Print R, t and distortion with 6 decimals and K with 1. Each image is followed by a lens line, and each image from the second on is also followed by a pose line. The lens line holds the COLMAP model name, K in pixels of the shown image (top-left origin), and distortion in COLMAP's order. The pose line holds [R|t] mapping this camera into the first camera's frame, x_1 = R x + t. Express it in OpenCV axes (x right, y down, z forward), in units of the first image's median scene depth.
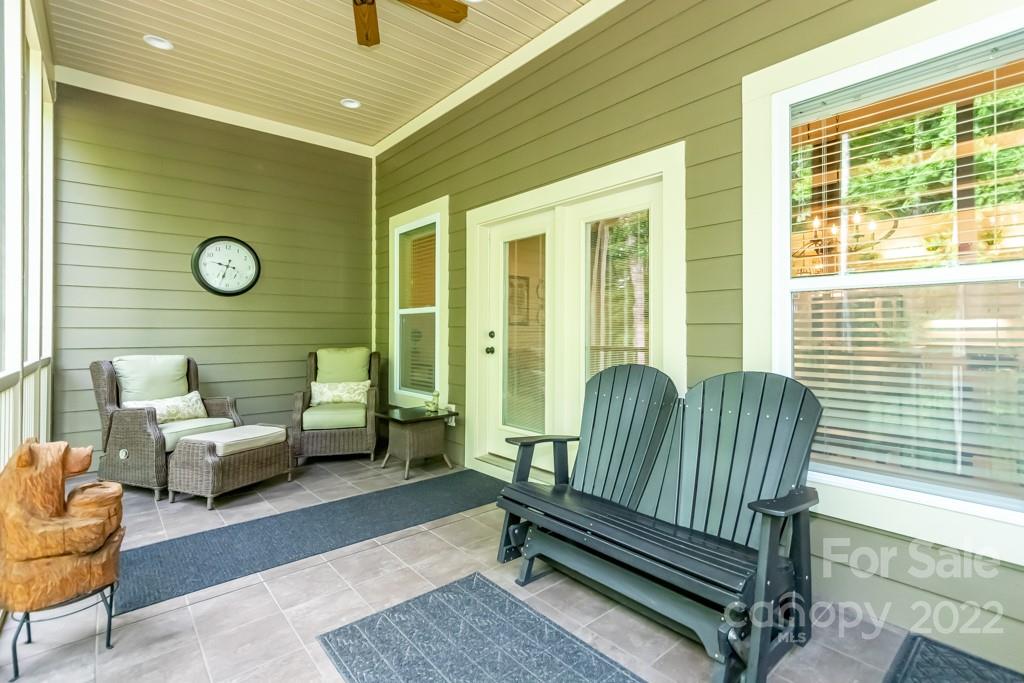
lens RADIAL K [[479.7, 0, 506.1], [0, 479.7, 332.4], [0, 0, 1]] dist [0.004939, -0.003819]
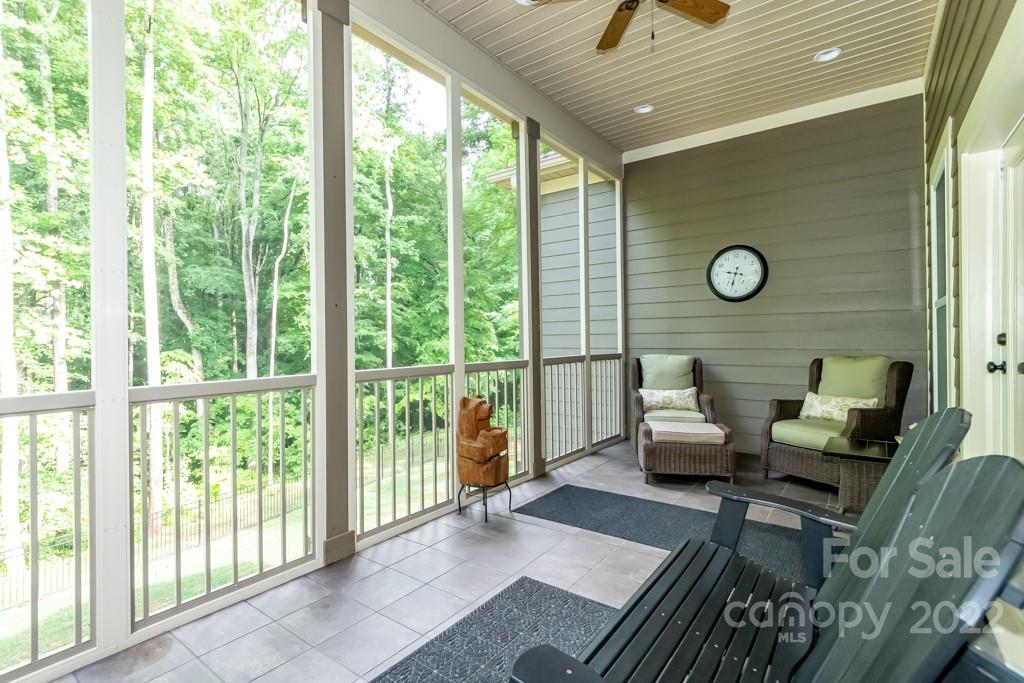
lens RADIAL K [[479.7, 0, 507.6], [0, 479.7, 339.6], [0, 0, 1]] dist [0.004939, -0.003819]
pose [[0.232041, 0.004970, -0.972693, 0.389067], [0.003362, 0.999977, 0.005911, -0.000467], [0.972700, -0.004641, 0.232019, 0.311105]]
